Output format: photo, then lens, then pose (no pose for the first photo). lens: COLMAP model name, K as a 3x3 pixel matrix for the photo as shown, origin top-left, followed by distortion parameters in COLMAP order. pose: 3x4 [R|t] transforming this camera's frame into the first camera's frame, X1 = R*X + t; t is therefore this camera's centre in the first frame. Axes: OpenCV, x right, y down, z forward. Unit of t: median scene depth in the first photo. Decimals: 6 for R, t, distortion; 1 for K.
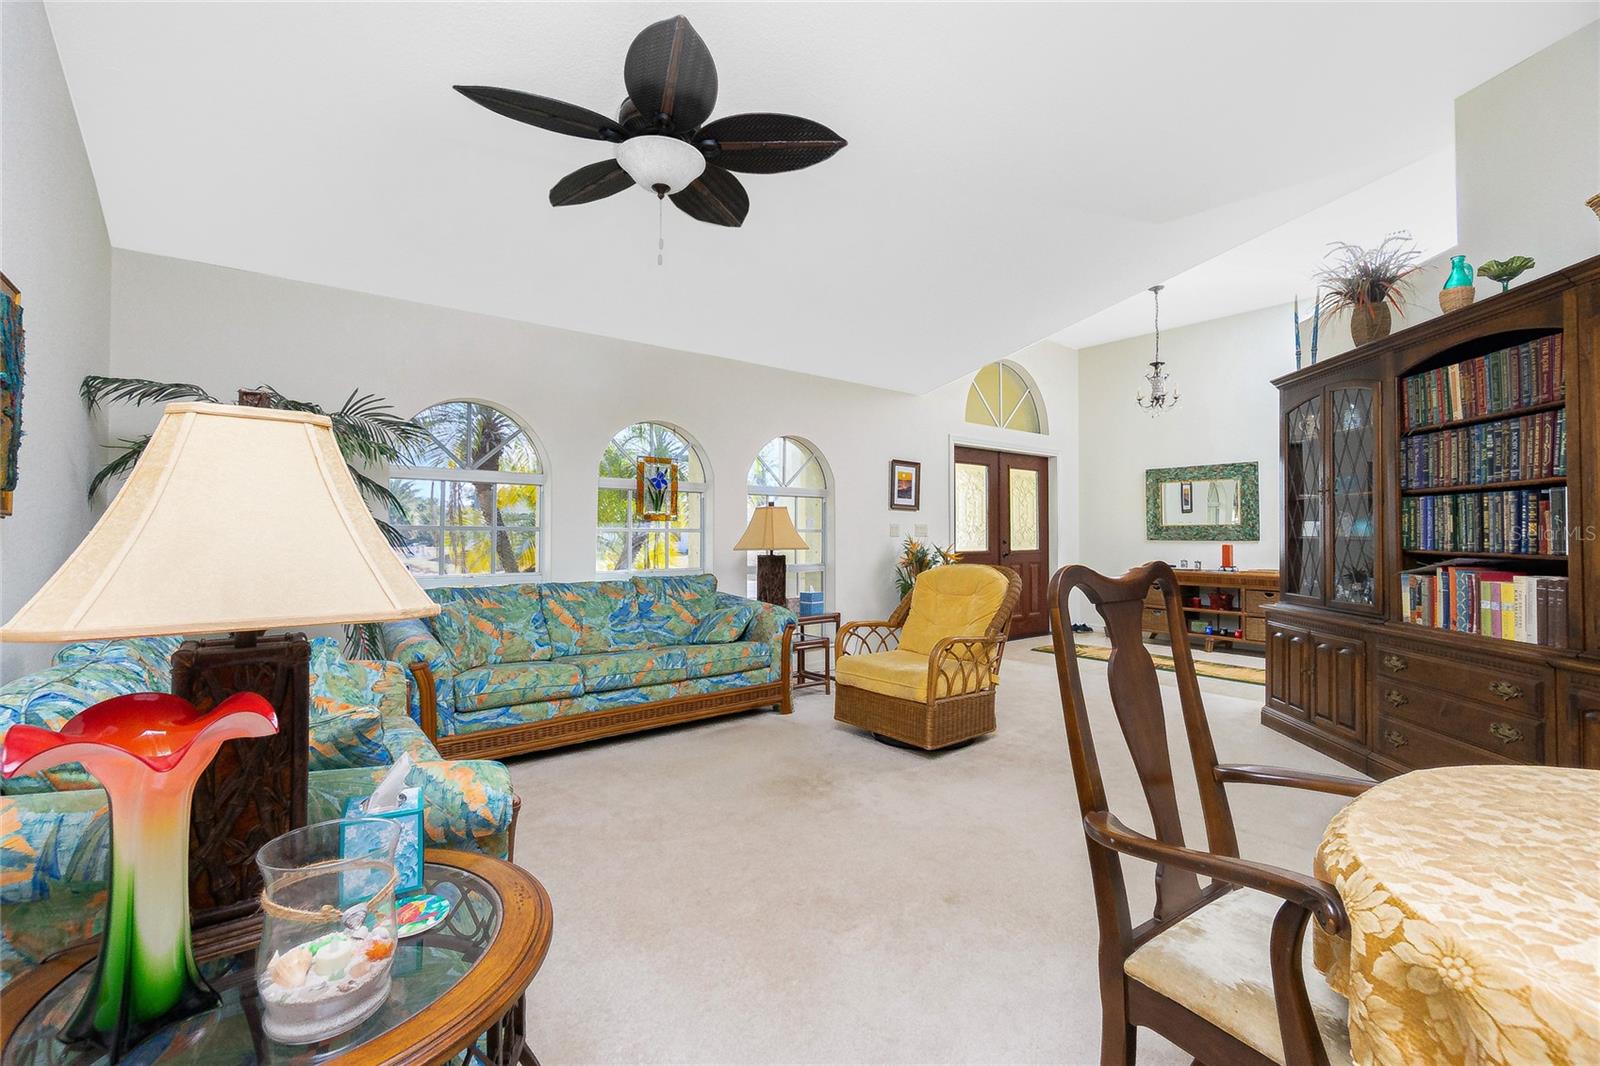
lens RADIAL K [[678.0, 0, 793.4], [0, 678.0, 534.4], [0, 0, 1]] dist [-0.003193, 0.001070]
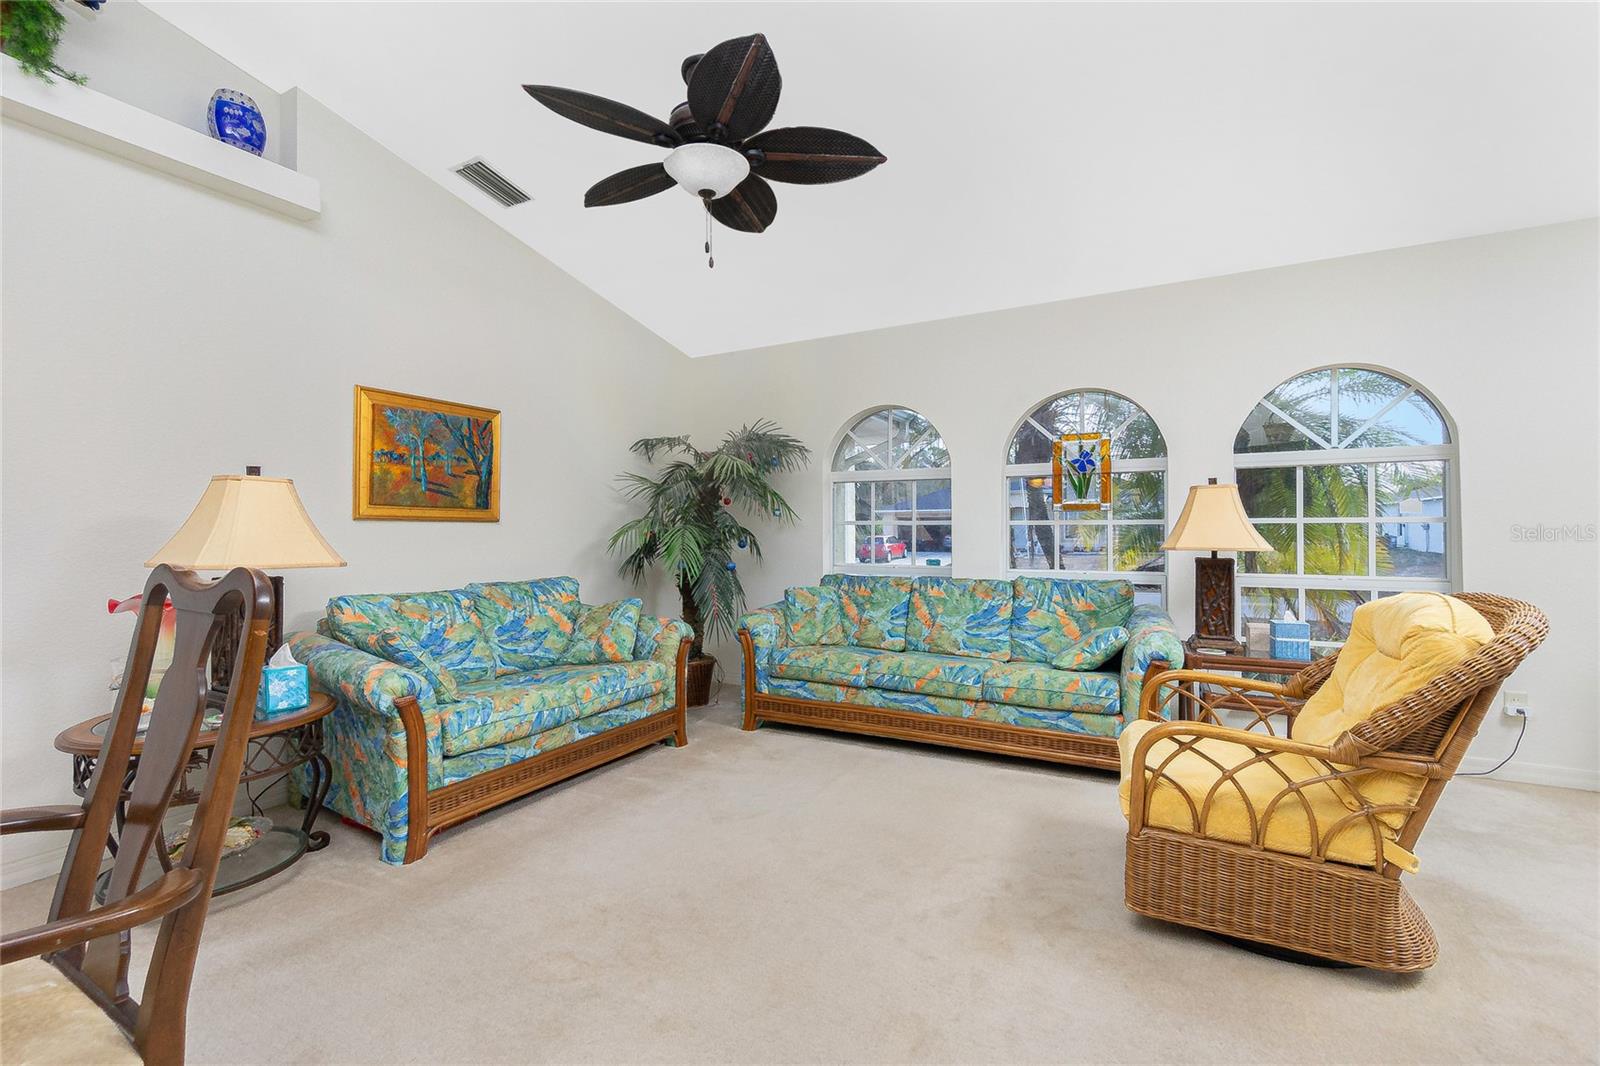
lens RADIAL K [[678.0, 0, 796.5], [0, 678.0, 521.4], [0, 0, 1]] dist [-0.003193, 0.001070]
pose [[0.406878, -0.017221, -0.913320, 0.433011], [0.000871, 0.999829, -0.018464, 0.007645], [0.913482, 0.006717, 0.406823, 0.381950]]
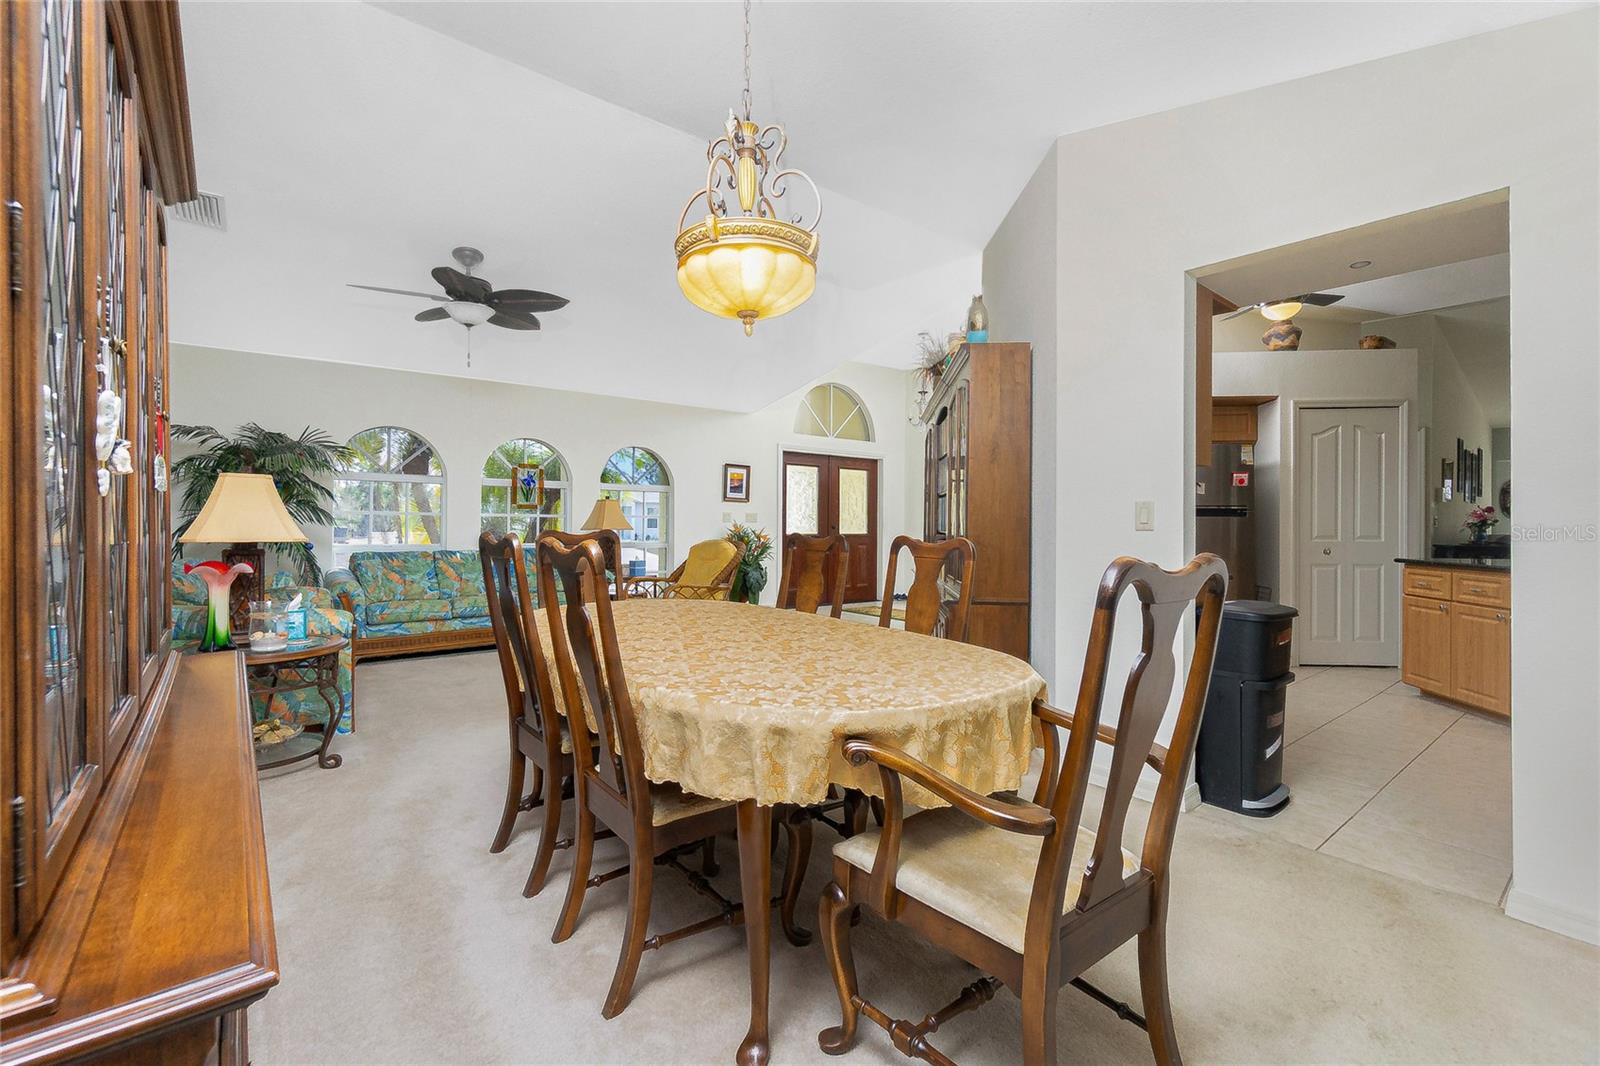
lens RADIAL K [[678.0, 0, 772.8], [0, 678.0, 528.3], [0, 0, 1]] dist [-0.003193, 0.001070]
pose [[0.999931, 0.007787, -0.008803, 0.346578], [-0.007704, 0.999926, 0.009414, 0.003539], [0.008875, -0.009345, 0.999917, -0.439398]]
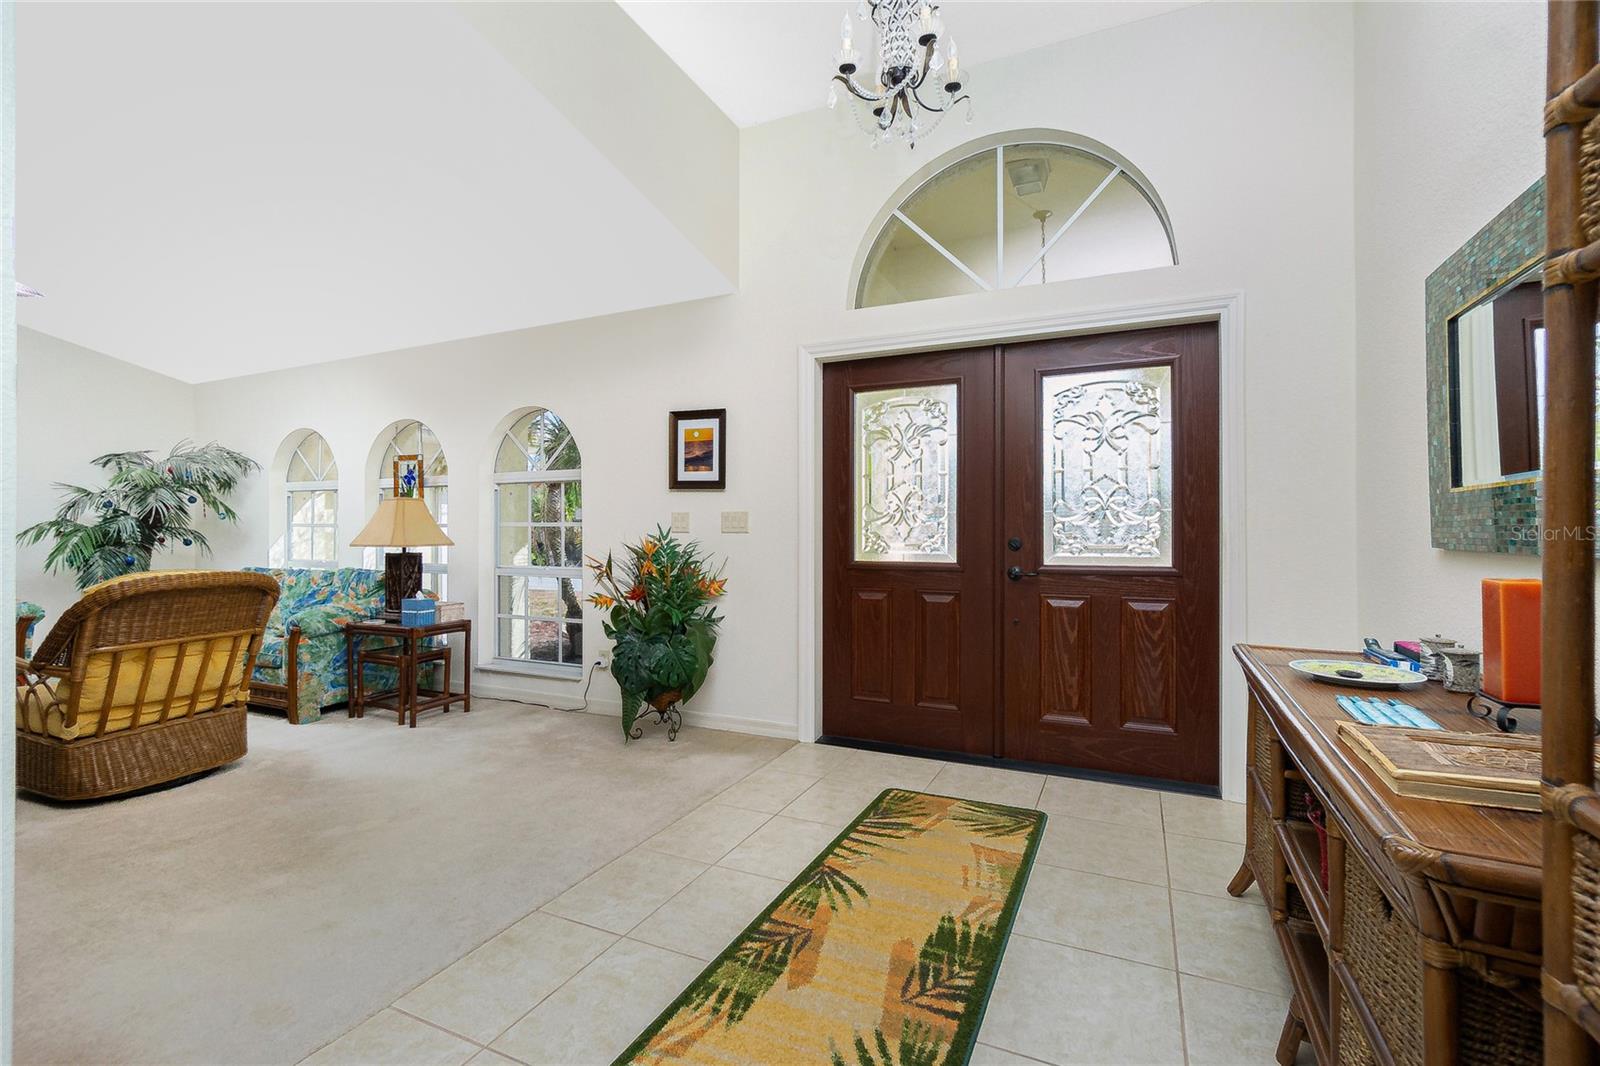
lens RADIAL K [[678.0, 0, 770.2], [0, 678.0, 520.1], [0, 0, 1]] dist [-0.003193, 0.001070]
pose [[0.471040, -0.012152, -0.882028, 1.048354], [0.004021, 0.999924, -0.011629, 0.000378], [0.882103, 0.001931, 0.471053, 1.072725]]
